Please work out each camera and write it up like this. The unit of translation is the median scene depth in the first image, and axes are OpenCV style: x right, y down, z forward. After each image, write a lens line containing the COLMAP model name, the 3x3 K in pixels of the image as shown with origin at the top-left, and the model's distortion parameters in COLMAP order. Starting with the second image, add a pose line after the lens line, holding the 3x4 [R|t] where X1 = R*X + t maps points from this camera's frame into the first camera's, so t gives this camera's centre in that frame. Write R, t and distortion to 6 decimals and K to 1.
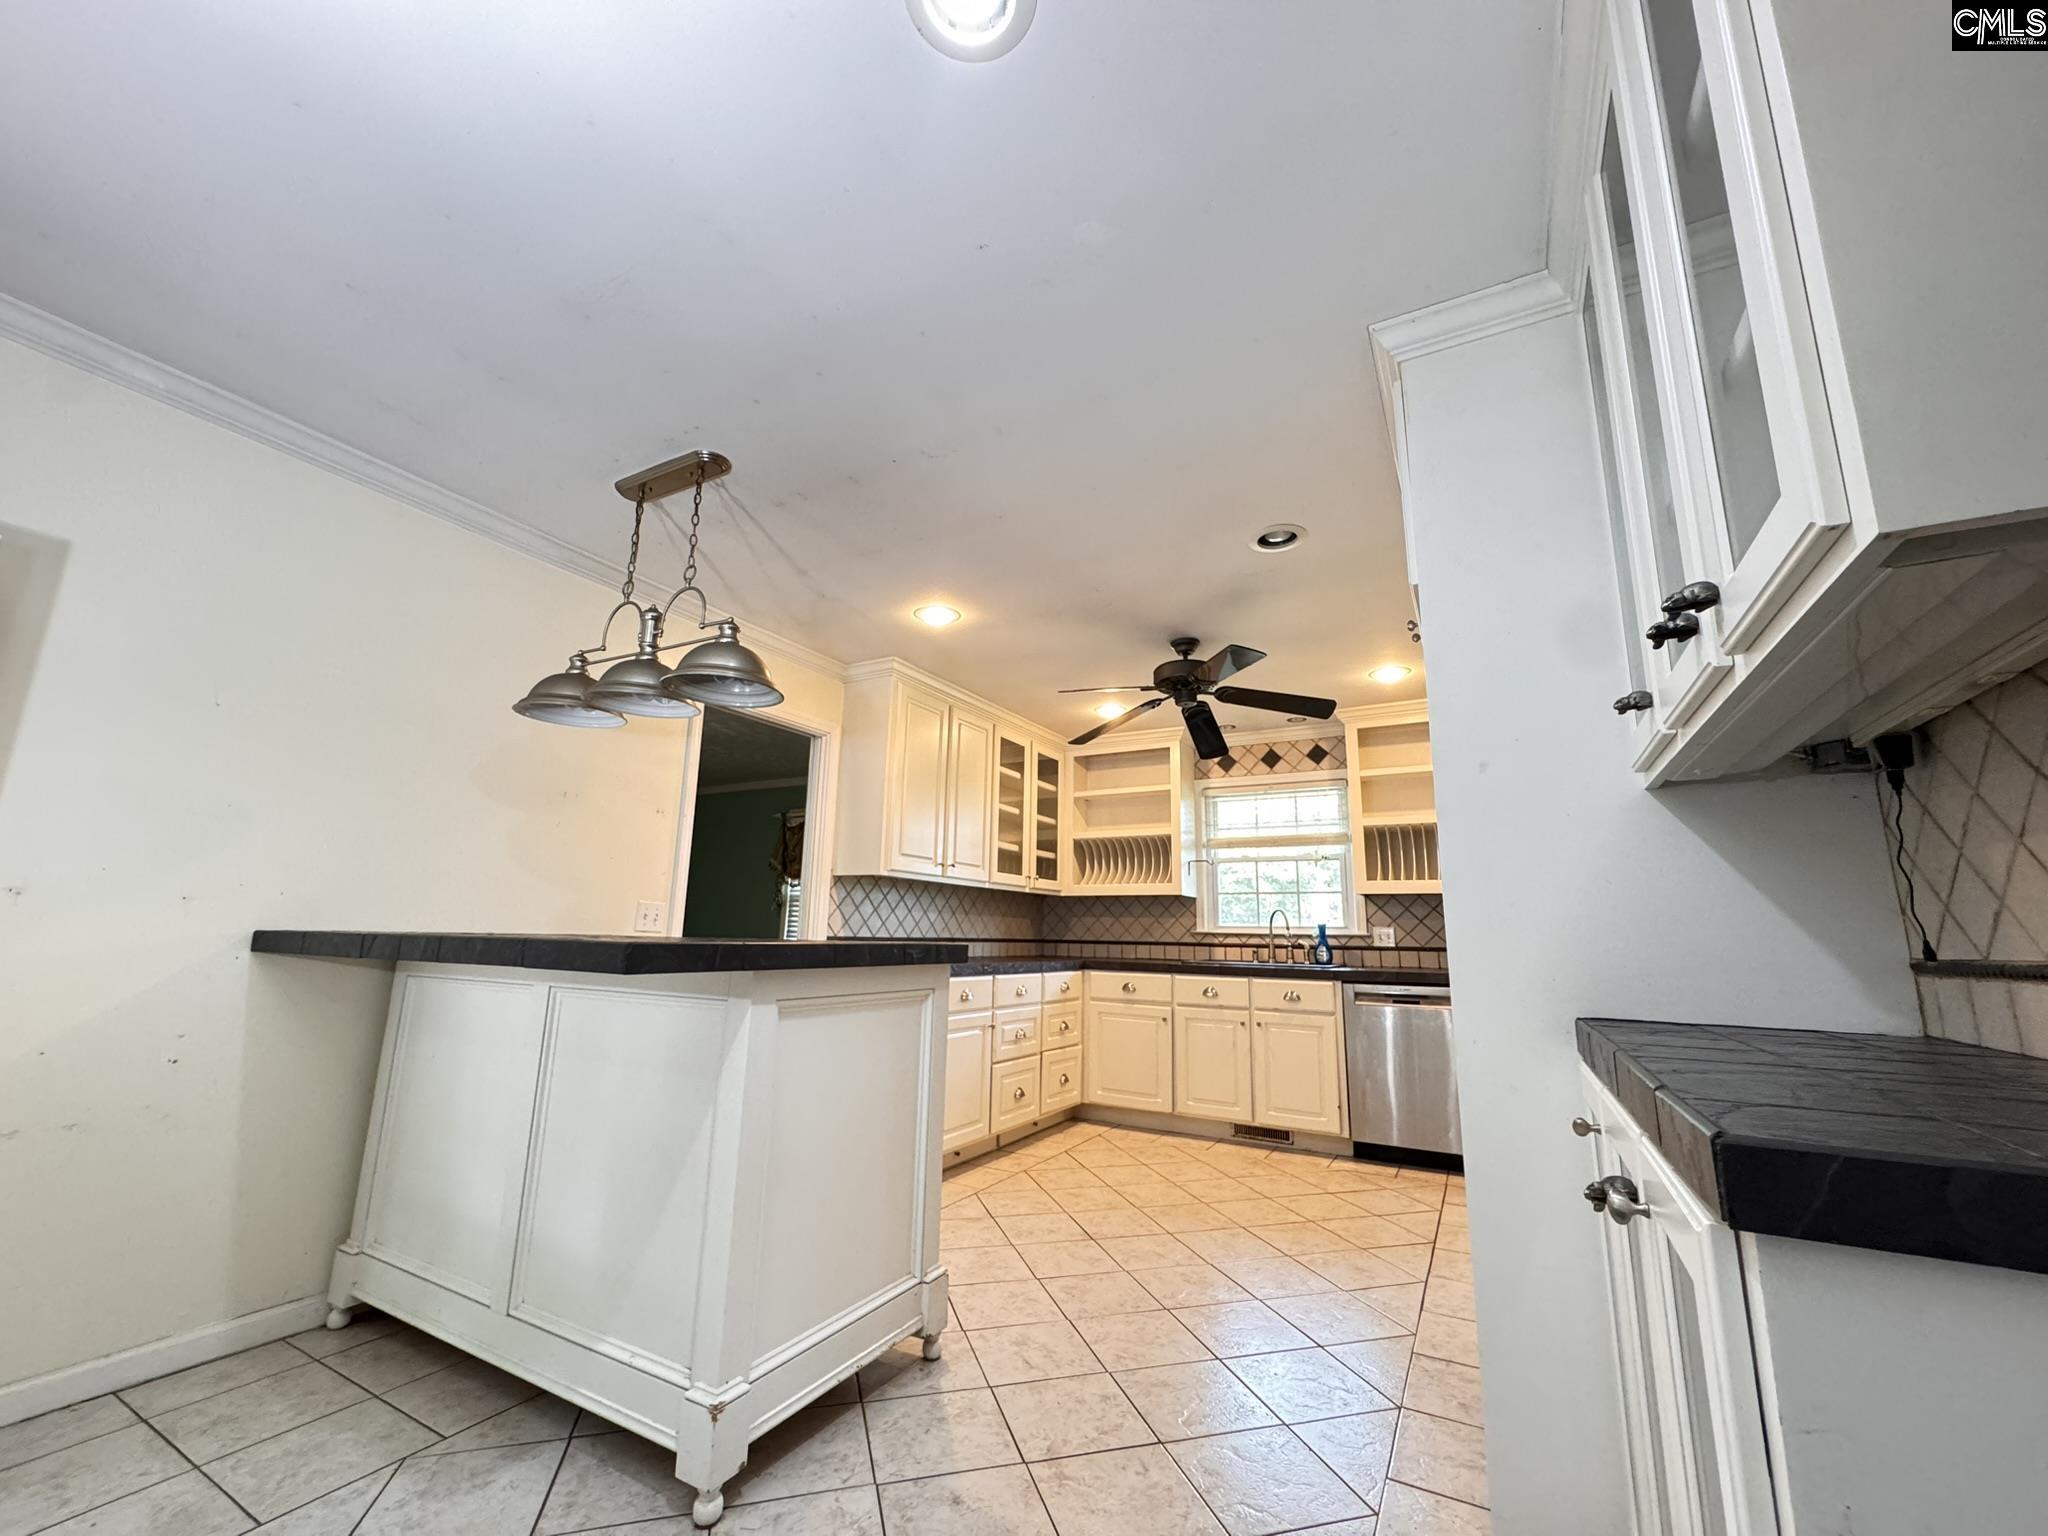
lens RADIAL K [[812.7, 0, 1026.6], [0, 812.7, 769.8], [0, 0, 1]] dist [-0.000865, -0.000778]
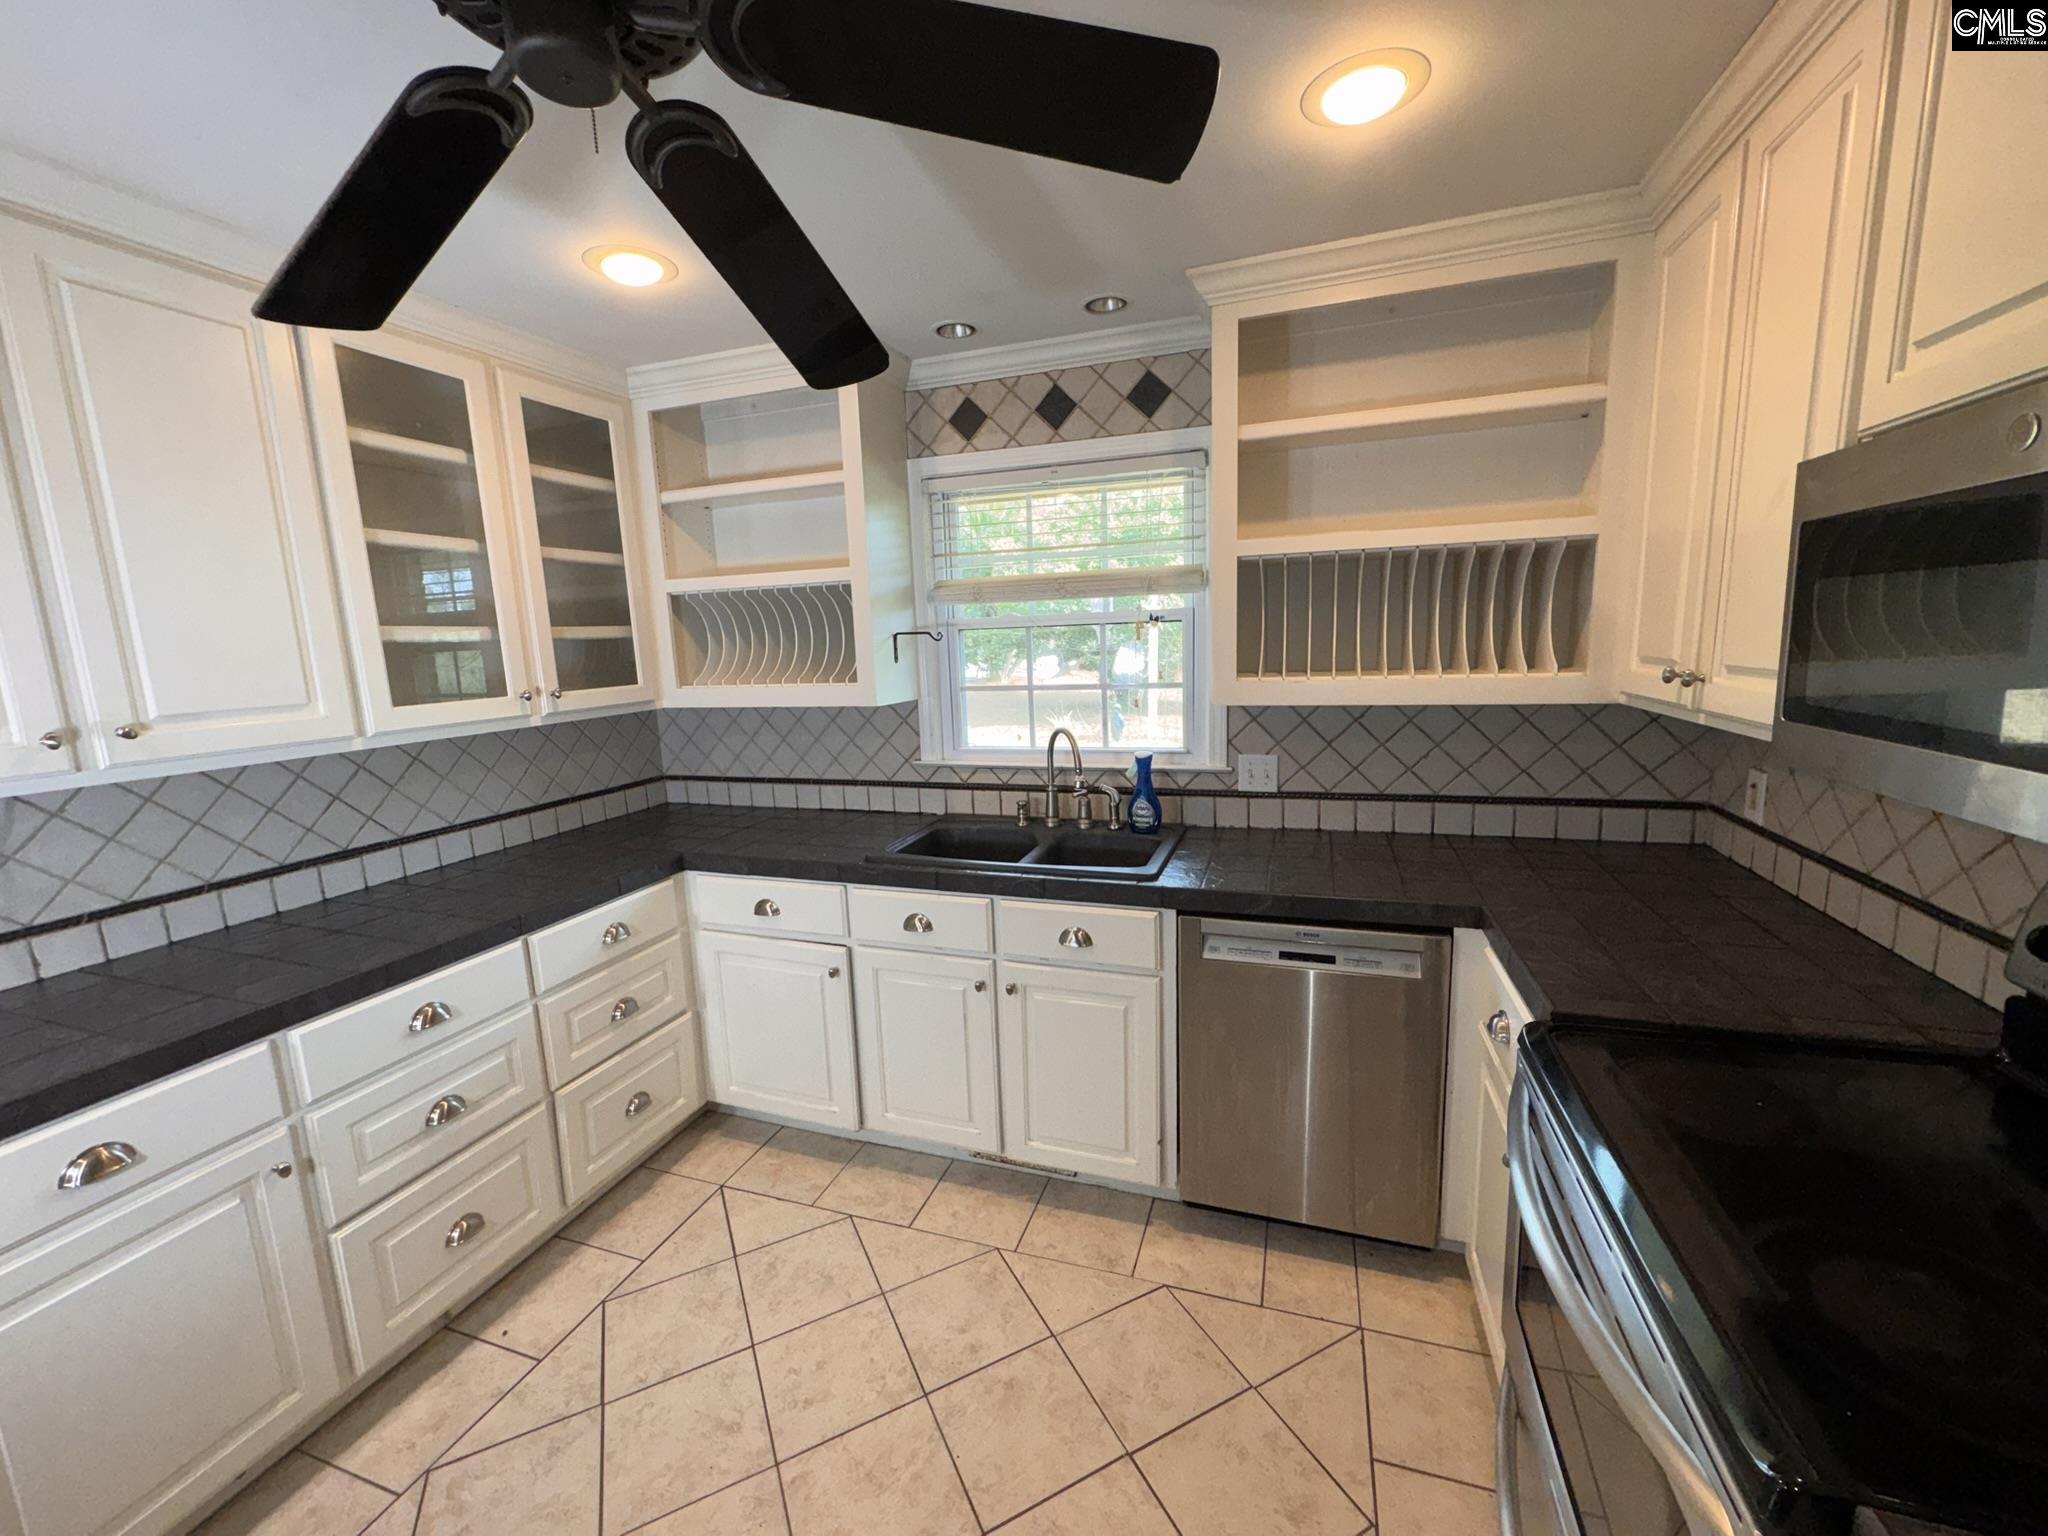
lens RADIAL K [[812.7, 0, 1020.6], [0, 812.7, 767.2], [0, 0, 1]] dist [-0.000865, -0.000778]
pose [[0.982527, -0.084915, 0.165622, 0.202126], [0.020400, 0.933631, 0.357655, 0.013859], [-0.185000, -0.348027, 0.919050, 0.542032]]
